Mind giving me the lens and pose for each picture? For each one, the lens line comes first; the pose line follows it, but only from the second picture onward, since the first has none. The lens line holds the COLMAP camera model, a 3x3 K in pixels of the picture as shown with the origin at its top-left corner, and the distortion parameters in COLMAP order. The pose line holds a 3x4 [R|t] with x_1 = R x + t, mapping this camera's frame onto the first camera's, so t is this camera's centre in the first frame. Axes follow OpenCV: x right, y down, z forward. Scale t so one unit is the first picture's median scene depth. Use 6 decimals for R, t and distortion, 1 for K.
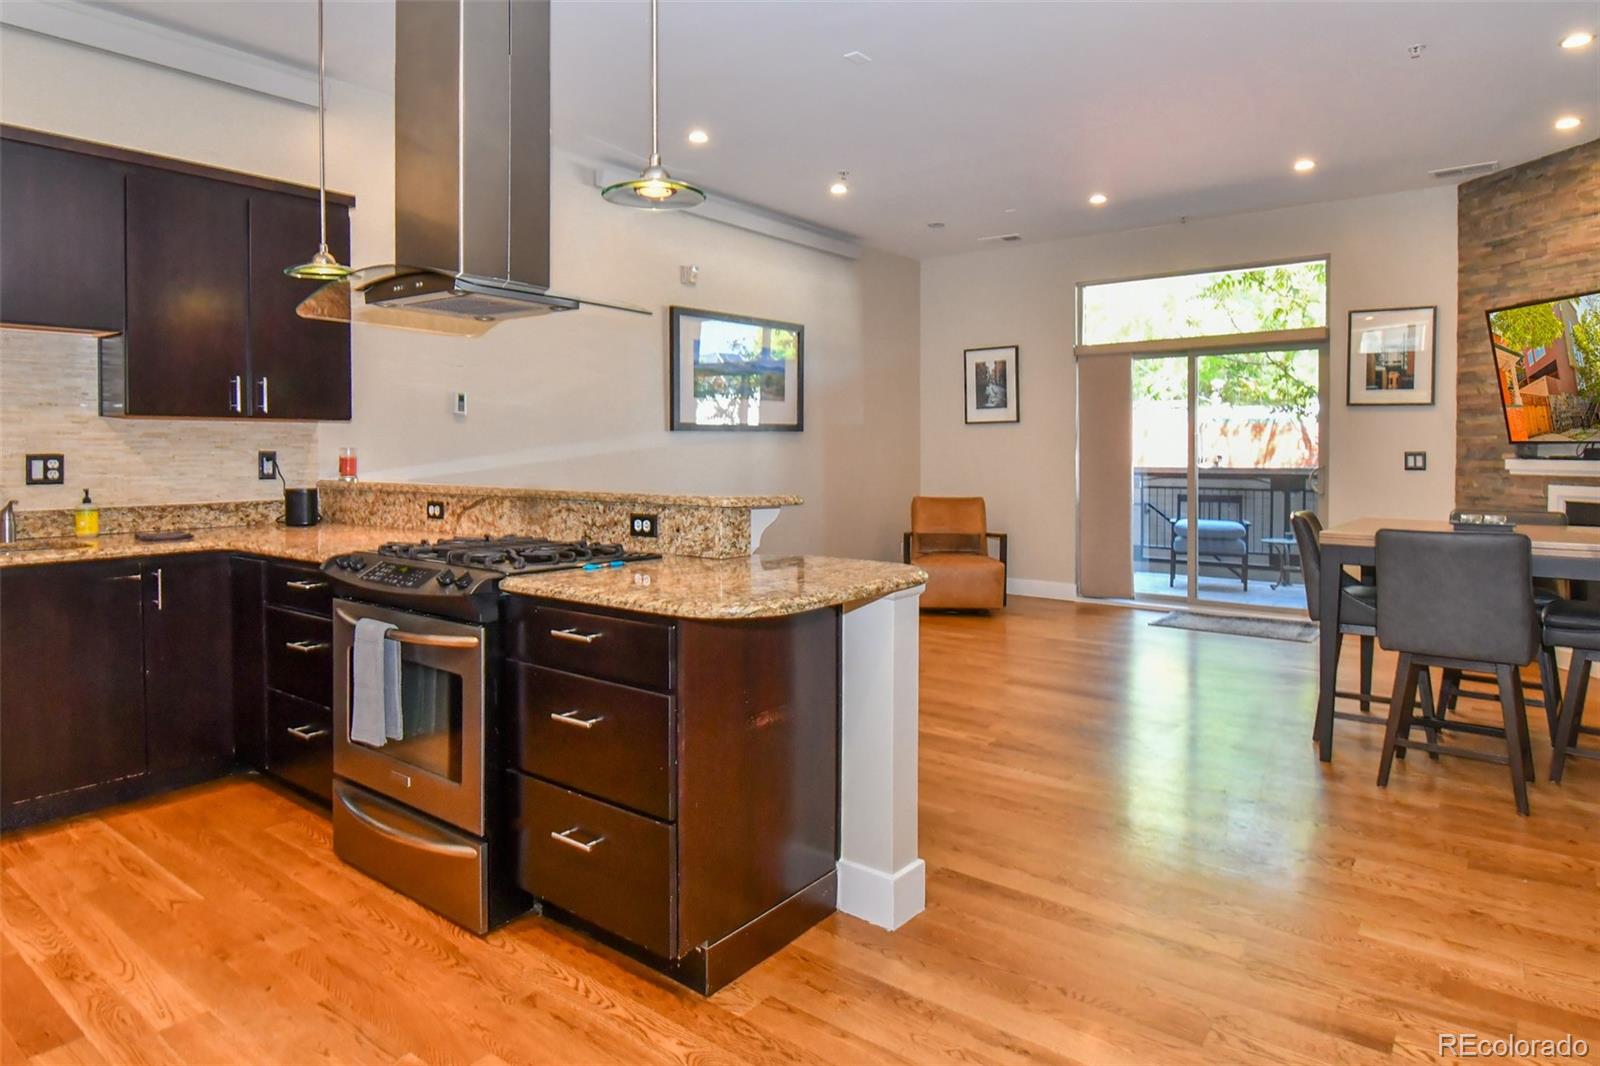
lens RADIAL K [[936.1, 0, 743.3], [0, 936.1, 446.1], [0, 0, 1]] dist [0.022068, -0.023682]
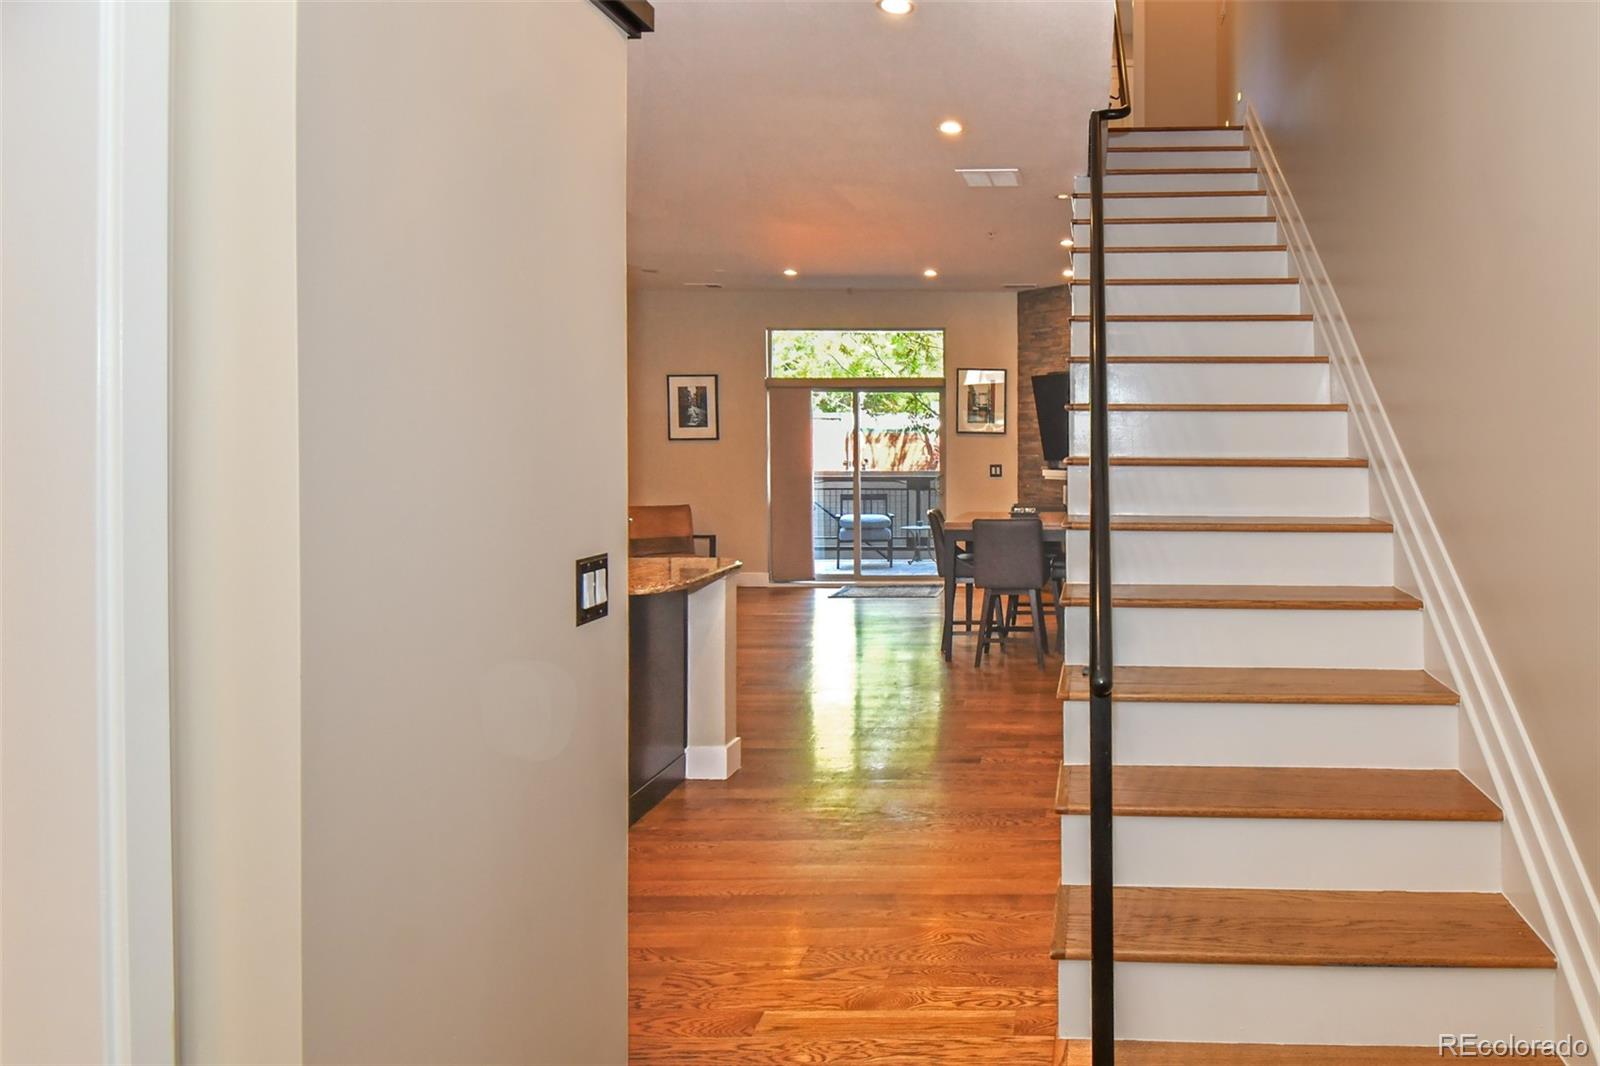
lens RADIAL K [[876.4, 0, 800.0], [0, 876.4, 533.0], [0, 0, 1]] dist [0.002002, -0.000390]
pose [[0.922388, -0.058748, 0.381772, -0.091690], [0.025526, 0.995477, 0.091513, -0.016461], [-0.385421, -0.074666, 0.919715, -0.139643]]
